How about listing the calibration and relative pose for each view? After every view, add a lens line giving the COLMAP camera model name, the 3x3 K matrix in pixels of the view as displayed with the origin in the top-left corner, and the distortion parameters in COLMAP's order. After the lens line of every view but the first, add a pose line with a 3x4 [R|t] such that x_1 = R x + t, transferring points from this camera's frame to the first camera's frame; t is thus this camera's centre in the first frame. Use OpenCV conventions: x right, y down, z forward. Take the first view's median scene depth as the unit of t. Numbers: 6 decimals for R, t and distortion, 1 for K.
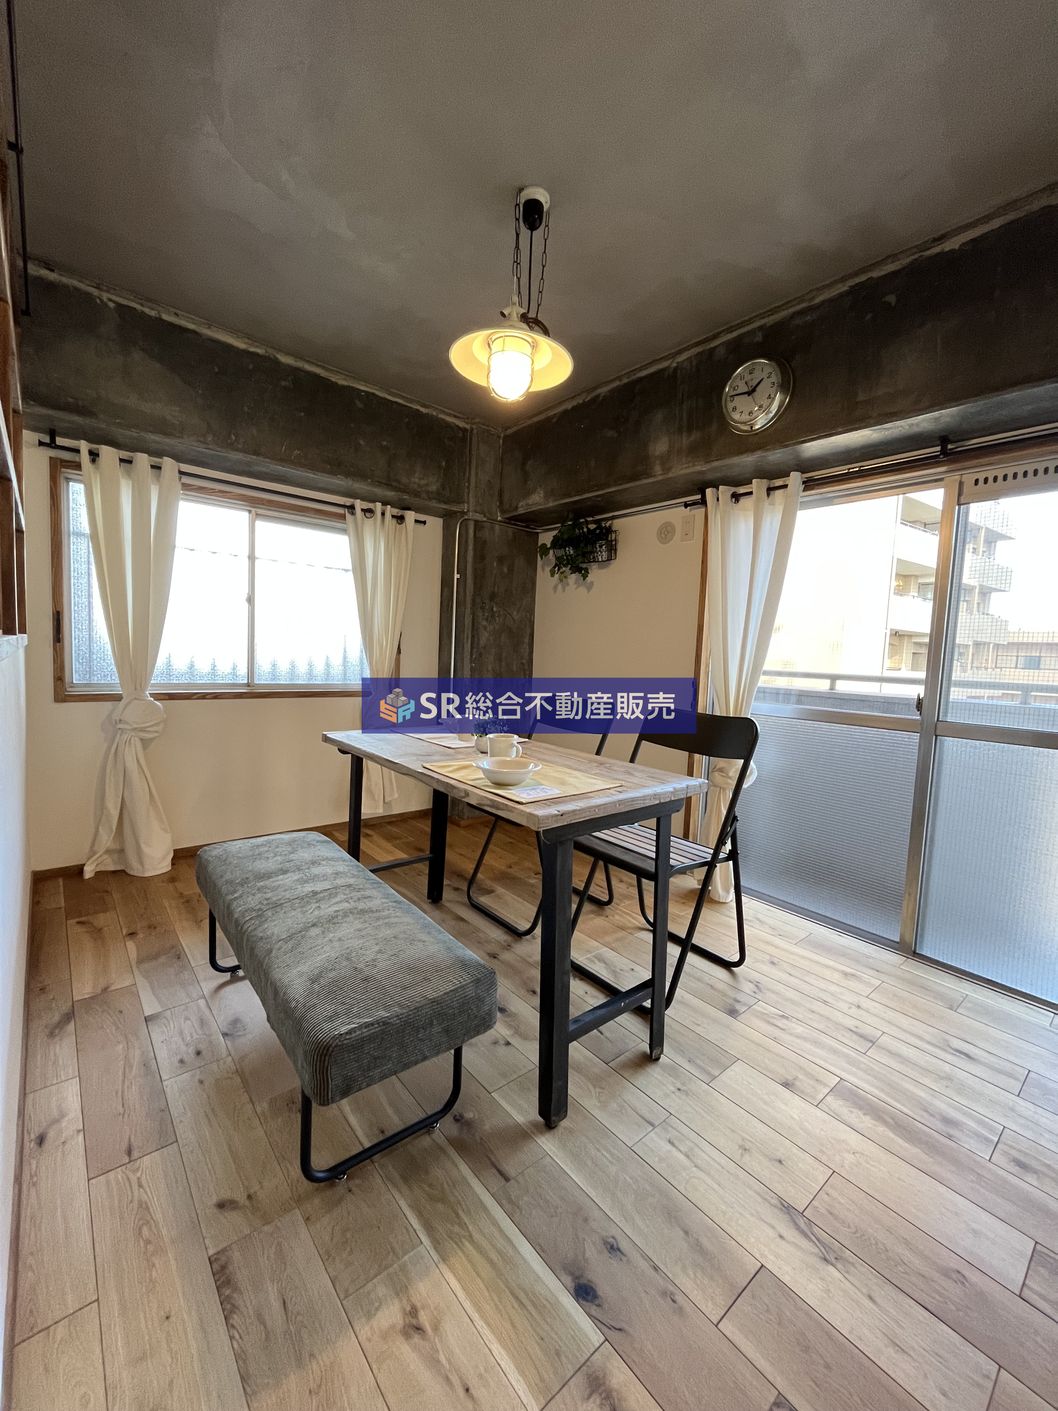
lens RADIAL K [[571.9, 0, 528.5], [0, 571.9, 702.0], [0, 0, 1]] dist [-0.001939, -0.000340]
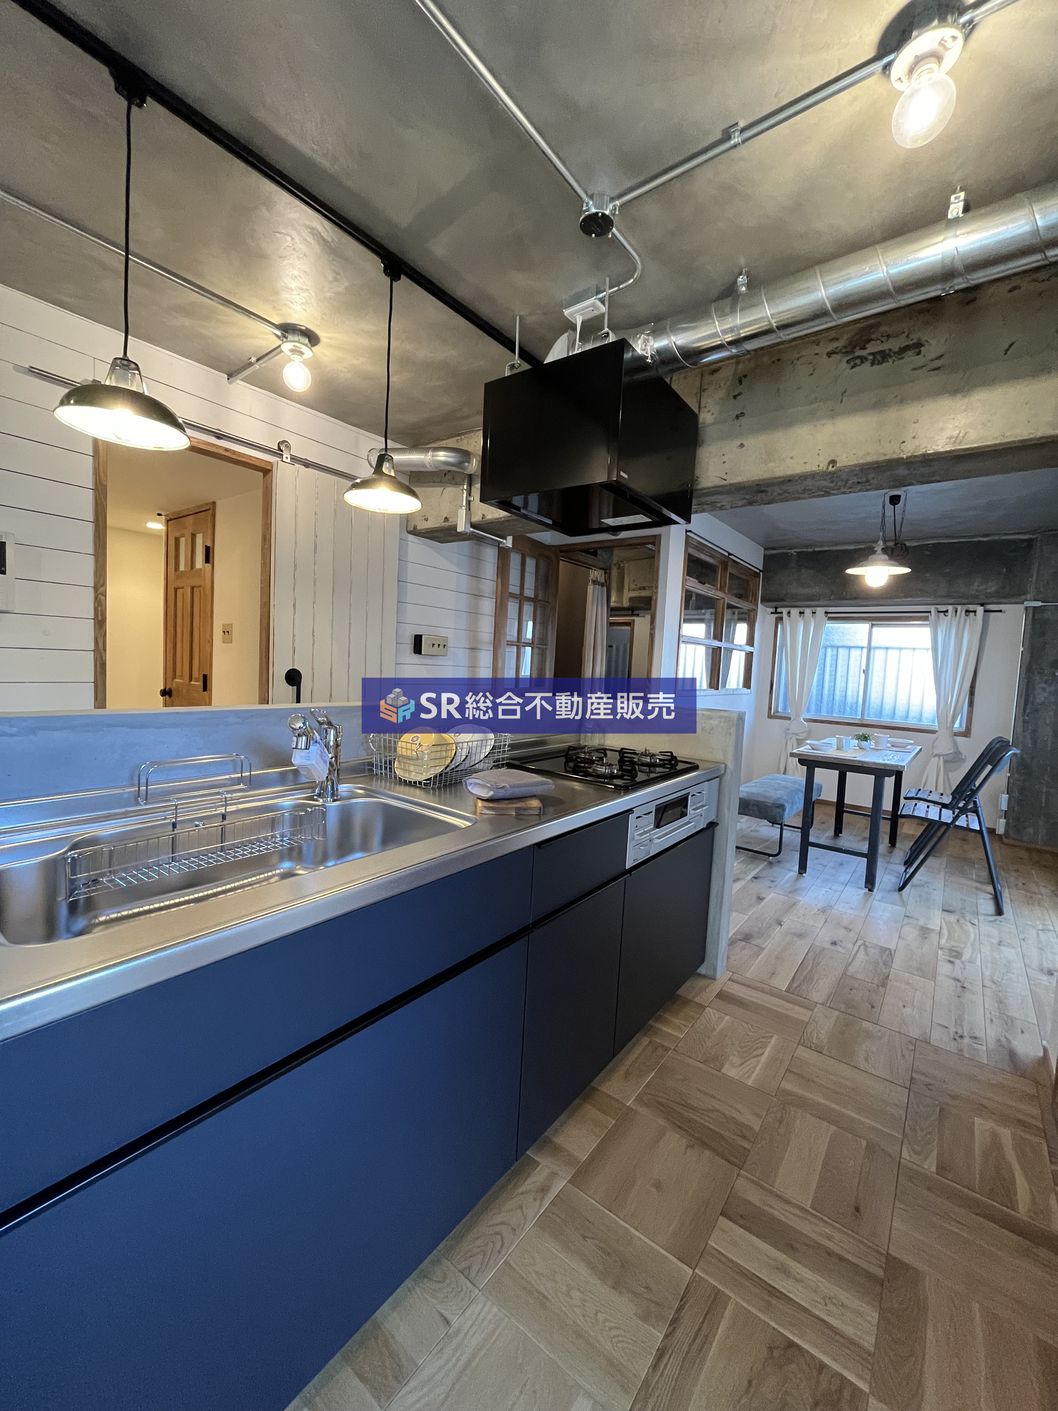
lens RADIAL K [[571.9, 0, 529.9], [0, 571.9, 704.5], [0, 0, 1]] dist [-0.001939, -0.000340]
pose [[0.232223, 0.041496, -0.971777, 1.201111], [-0.127296, 0.991793, 0.011931, 0.041371], [0.964297, 0.120933, 0.235600, -0.495622]]
